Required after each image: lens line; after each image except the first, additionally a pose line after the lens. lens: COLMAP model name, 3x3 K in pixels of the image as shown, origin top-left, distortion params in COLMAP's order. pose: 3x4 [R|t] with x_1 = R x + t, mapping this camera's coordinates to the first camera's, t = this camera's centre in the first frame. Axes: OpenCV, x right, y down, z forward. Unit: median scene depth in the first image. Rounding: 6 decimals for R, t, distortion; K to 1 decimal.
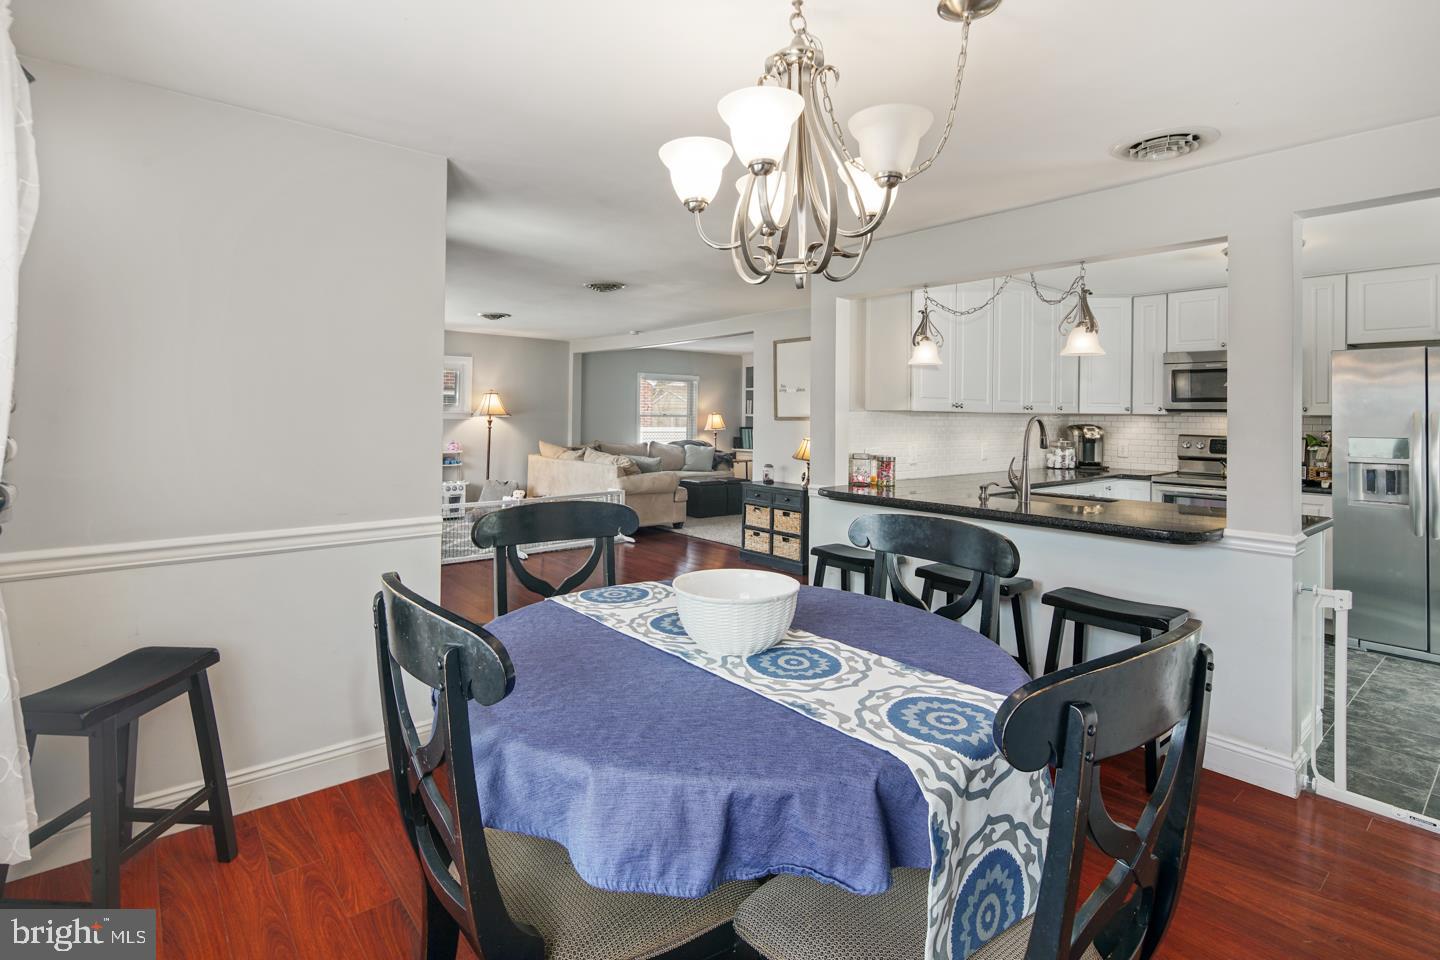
lens RADIAL K [[689.7, 0, 689.7], [0, 689.7, 409.2], [0, 0, 1]] dist [0.004467, -0.001134]
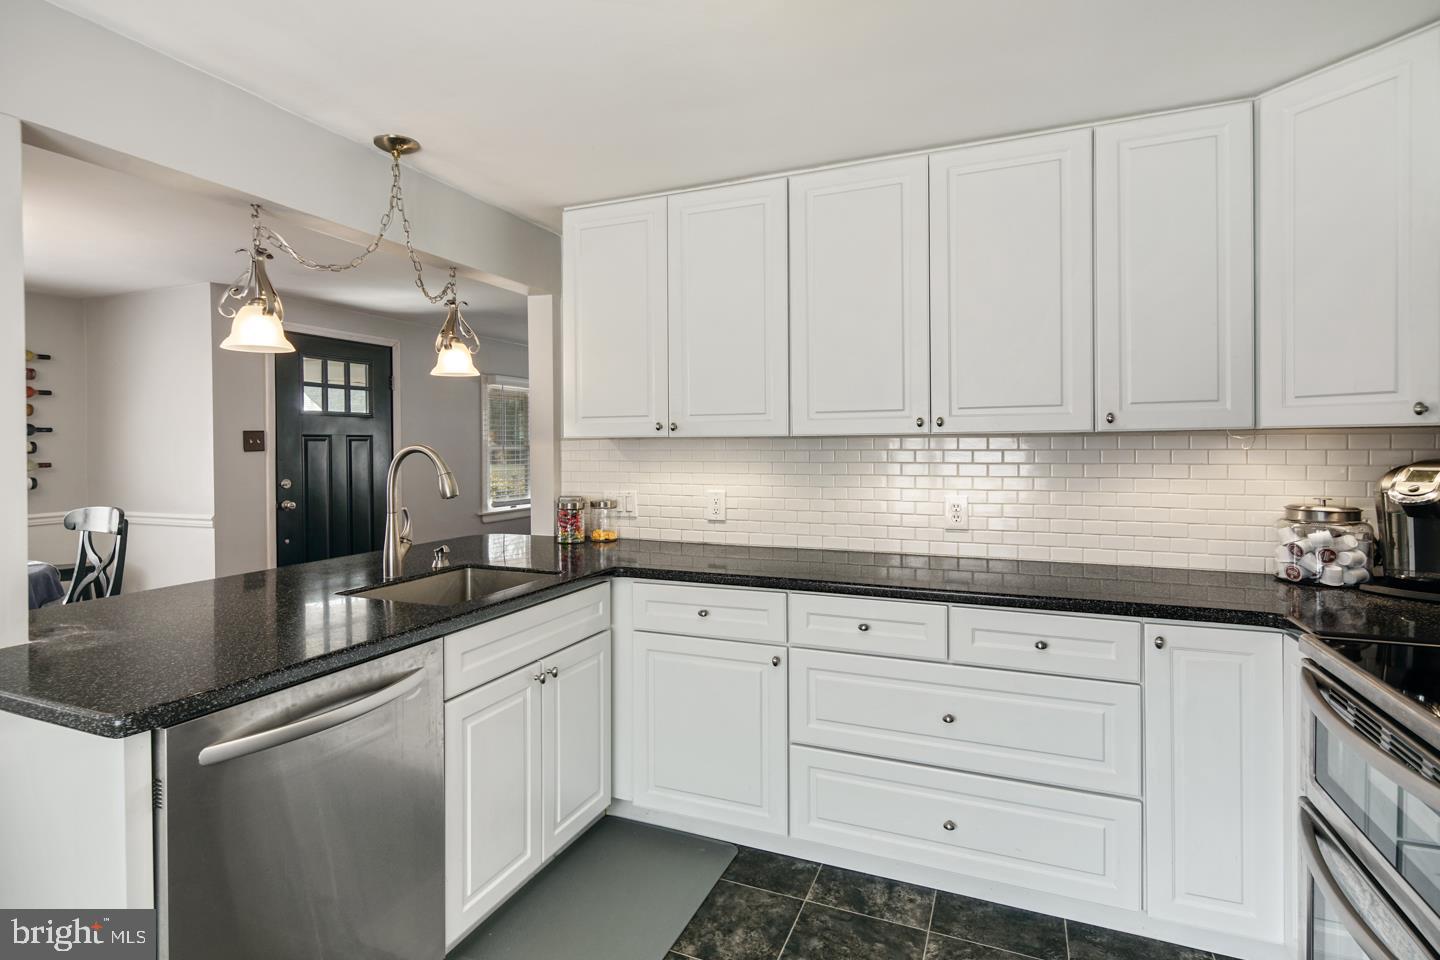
lens RADIAL K [[689.7, 0, 763.3], [0, 689.7, 456.5], [0, 0, 1]] dist [0.004467, -0.001134]
pose [[0.534082, 0.003451, -0.845426, 0.723115], [0.013618, 0.999827, 0.012685, 0.012883], [0.845323, -0.018288, 0.533942, 0.595464]]
